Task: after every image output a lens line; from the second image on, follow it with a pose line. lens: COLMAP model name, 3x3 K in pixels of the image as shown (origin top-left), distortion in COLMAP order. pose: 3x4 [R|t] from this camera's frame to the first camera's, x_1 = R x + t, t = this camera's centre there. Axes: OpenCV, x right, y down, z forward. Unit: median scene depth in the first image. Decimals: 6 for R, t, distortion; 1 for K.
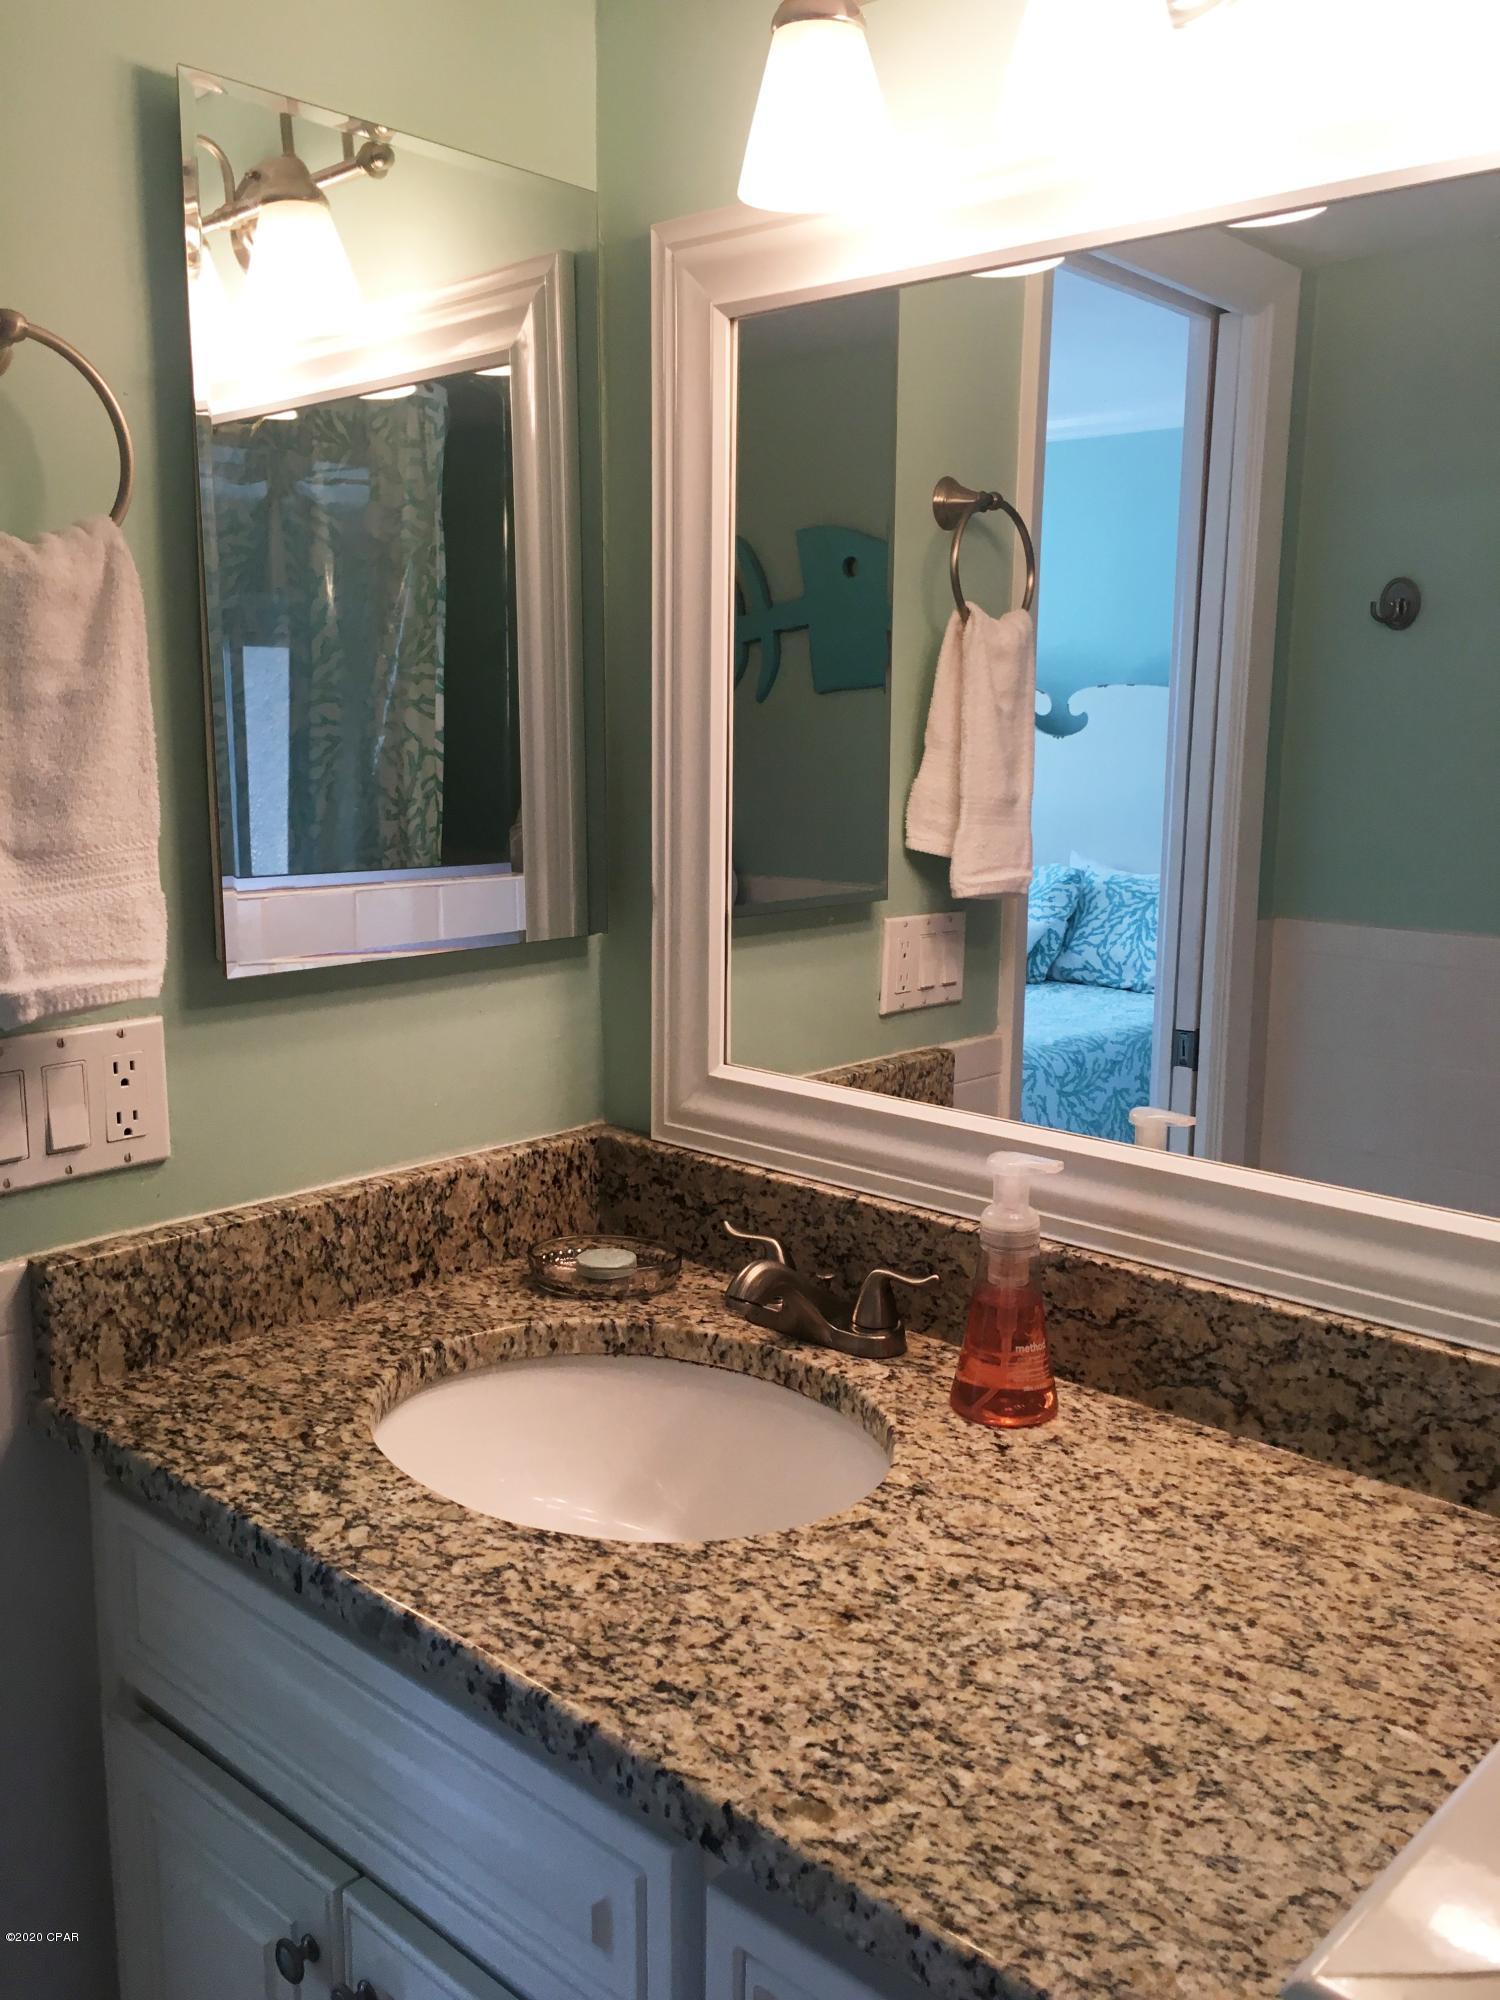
lens RADIAL K [[1702.8, 0, 750.0], [0, 1702.8, 1000.0], [0, 0, 1]] dist [0.091915, -0.118196]
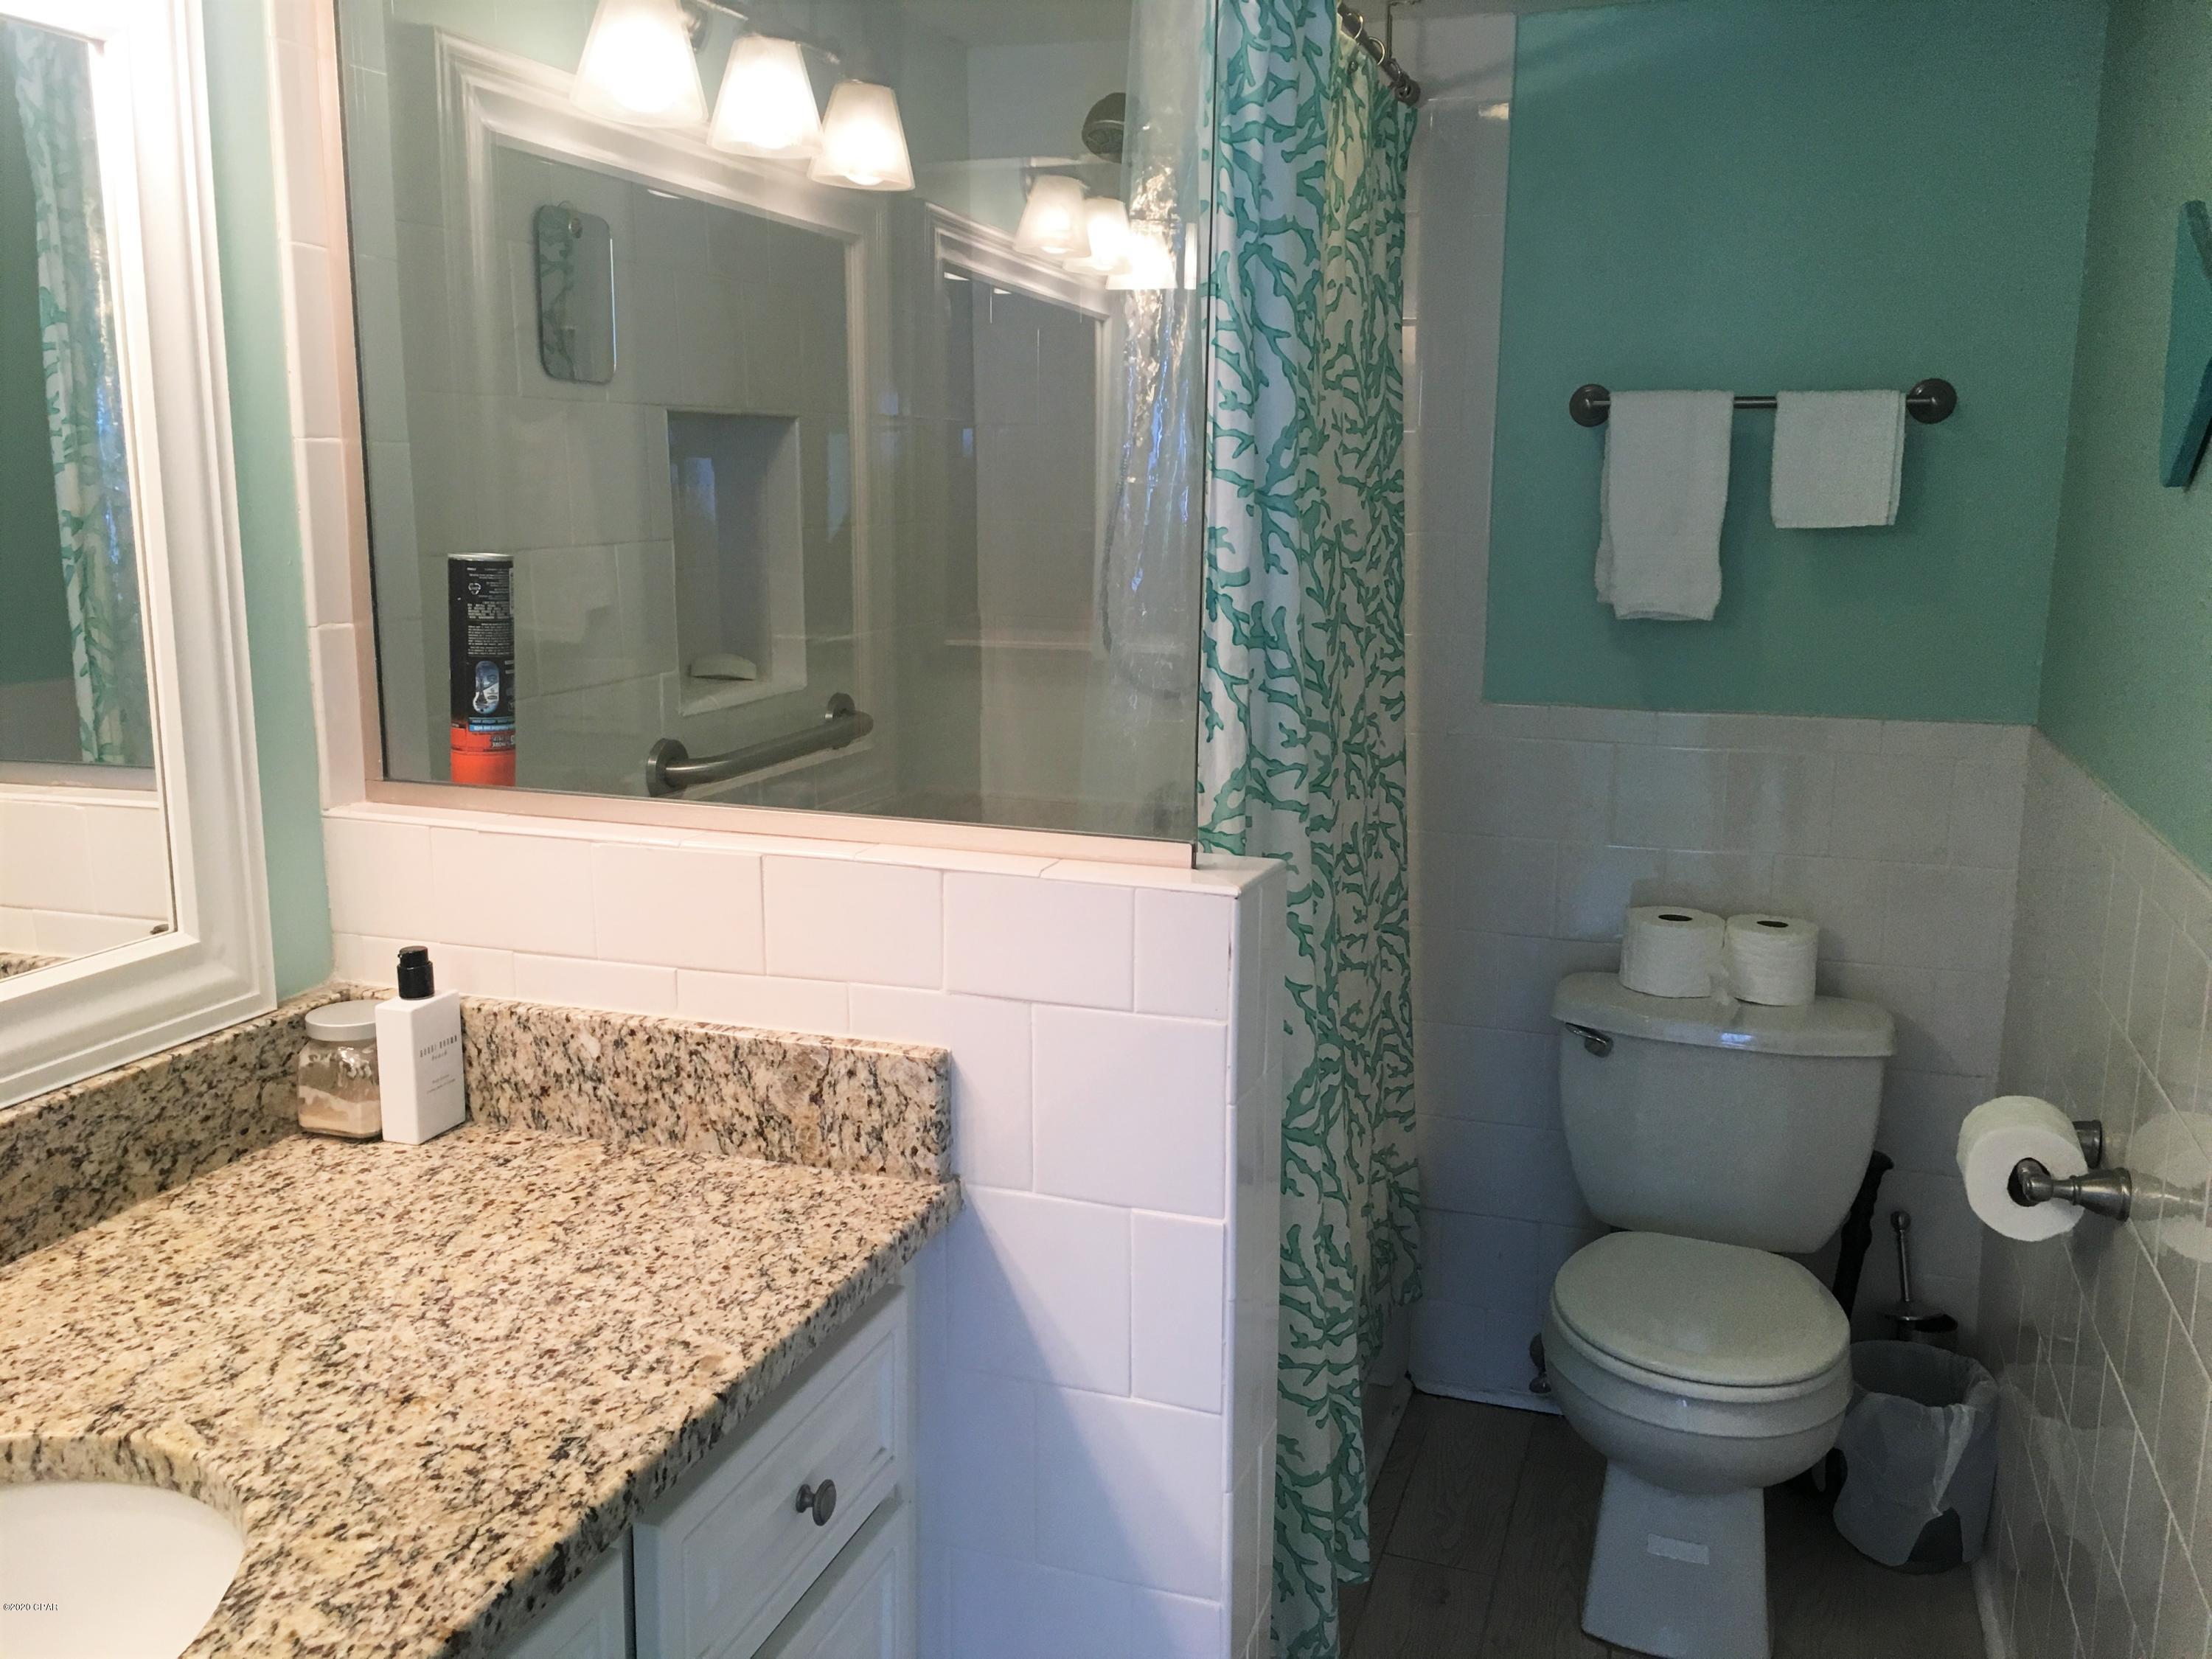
lens RADIAL K [[1883.3, 0, 1106.0], [0, 1883.3, 829.5], [0, 0, 1]] dist [0.091915, -0.118196]
pose [[-0.408470, -0.181432, 0.894559, -1.032790], [0.145854, 0.954479, 0.260184, -0.196568], [-0.901043, 0.236752, -0.363413, 0.918191]]
